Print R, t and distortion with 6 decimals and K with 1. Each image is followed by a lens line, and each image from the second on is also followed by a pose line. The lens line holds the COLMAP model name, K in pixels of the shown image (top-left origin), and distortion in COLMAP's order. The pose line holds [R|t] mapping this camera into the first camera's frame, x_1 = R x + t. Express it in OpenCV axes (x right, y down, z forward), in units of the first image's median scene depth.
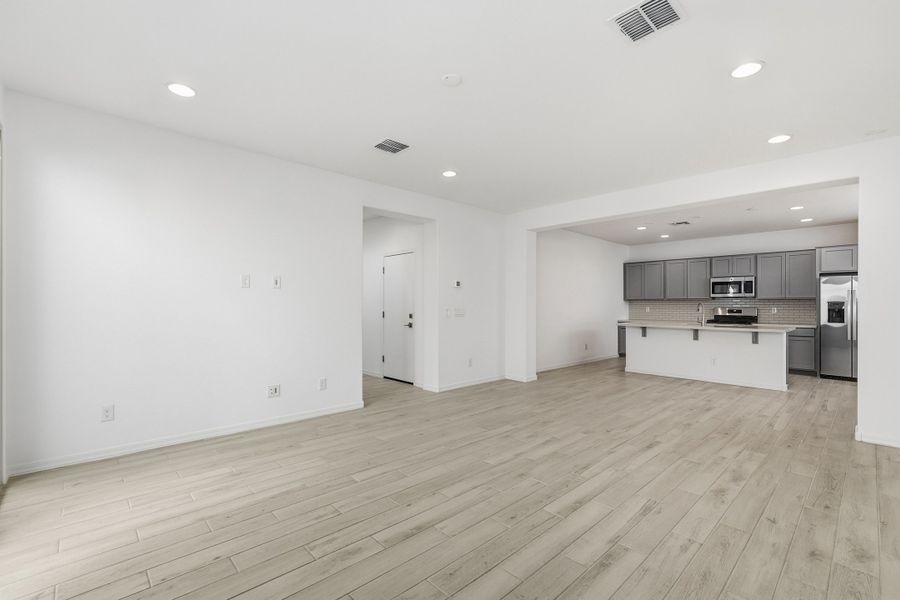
lens RADIAL K [[397.8, 0, 452.2], [0, 397.8, 303.8], [0, 0, 1]] dist [-0.001459, 0.000008]
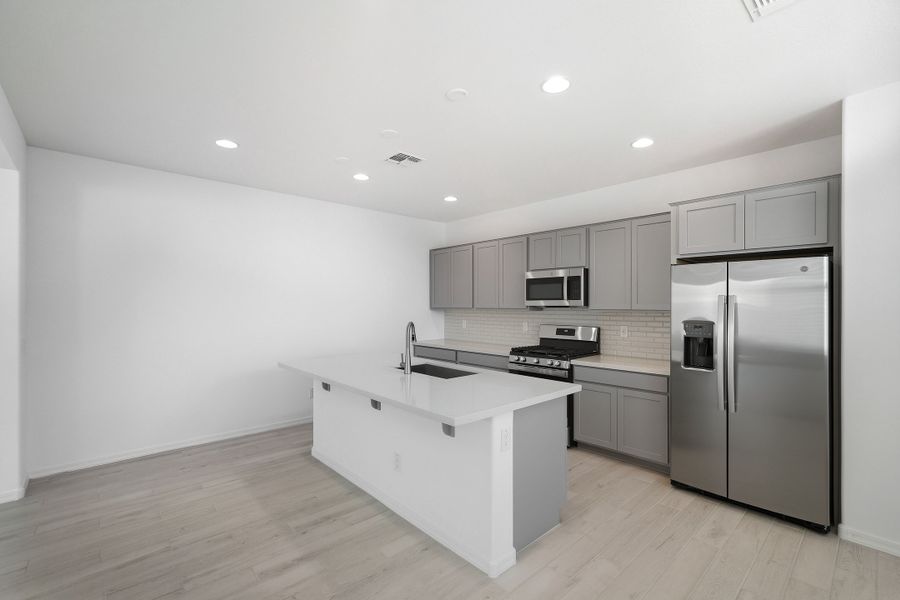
lens RADIAL K [[397.8, 0, 452.2], [0, 397.8, 303.8], [0, 0, 1]] dist [-0.001459, 0.000008]
pose [[0.999864, -0.005049, -0.015712, 0.680084], [0.005120, 0.999977, 0.004497, -0.028042], [0.015689, -0.004577, 0.999866, 0.536370]]
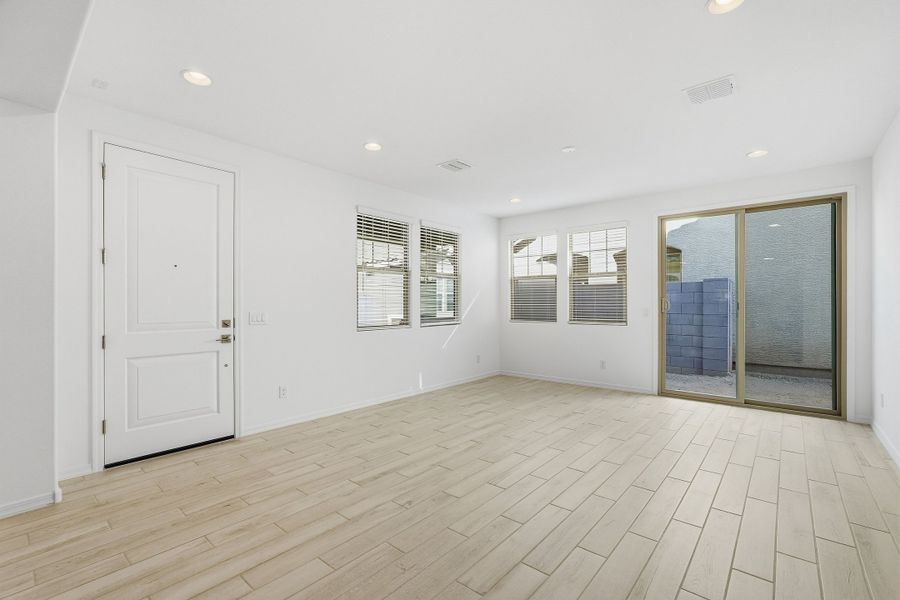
lens RADIAL K [[402.9, 0, 451.5], [0, 402.9, 304.3], [0, 0, 1]] dist [-0.000041, 0.000141]
pose [[-0.994094, -0.005760, -0.108373, 0.226392], [-0.005336, 0.999977, -0.004198, 0.002933], [0.108394, -0.003595, -0.994101, 0.939569]]
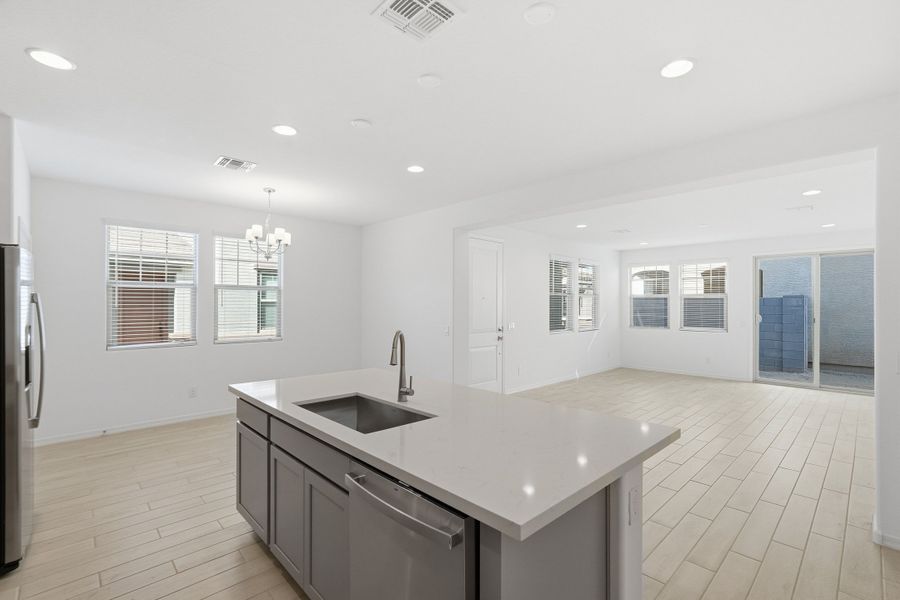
lens RADIAL K [[409.8, 0, 453.8], [0, 409.8, 303.5], [0, 0, 1]] dist [0.003242, 0.000737]
pose [[-0.999832, -0.011150, -0.014529, 0.586051], [-0.011065, 0.999921, -0.005908, -0.026492], [0.014594, -0.005746, -0.999877, 1.325875]]
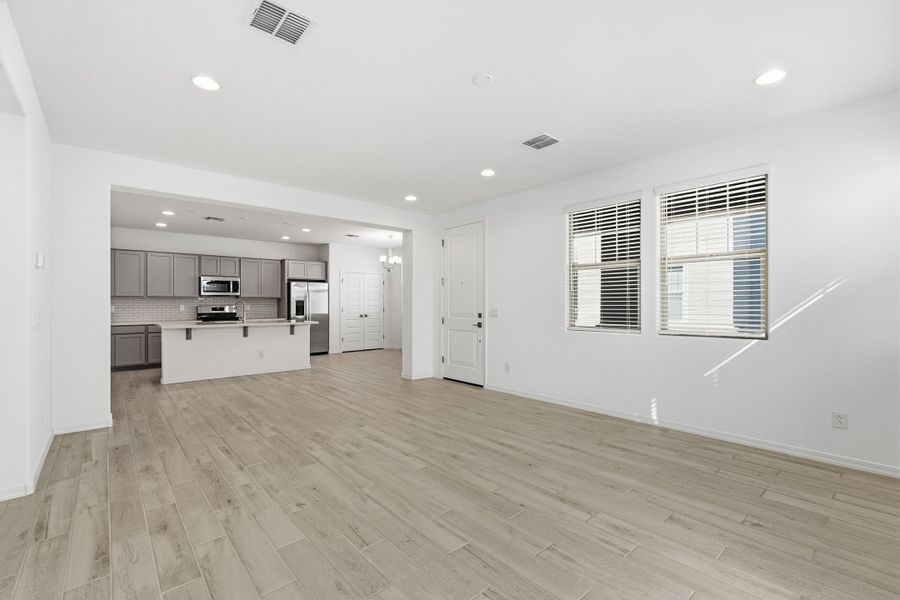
lens RADIAL K [[397.8, 0, 452.2], [0, 397.8, 303.8], [0, 0, 1]] dist [-0.001459, 0.000008]
pose [[0.039486, -0.004766, 0.999209, -0.393158], [-0.001879, 0.999987, 0.004843, -0.001282], [-0.999218, -0.002069, 0.039476, 0.403301]]
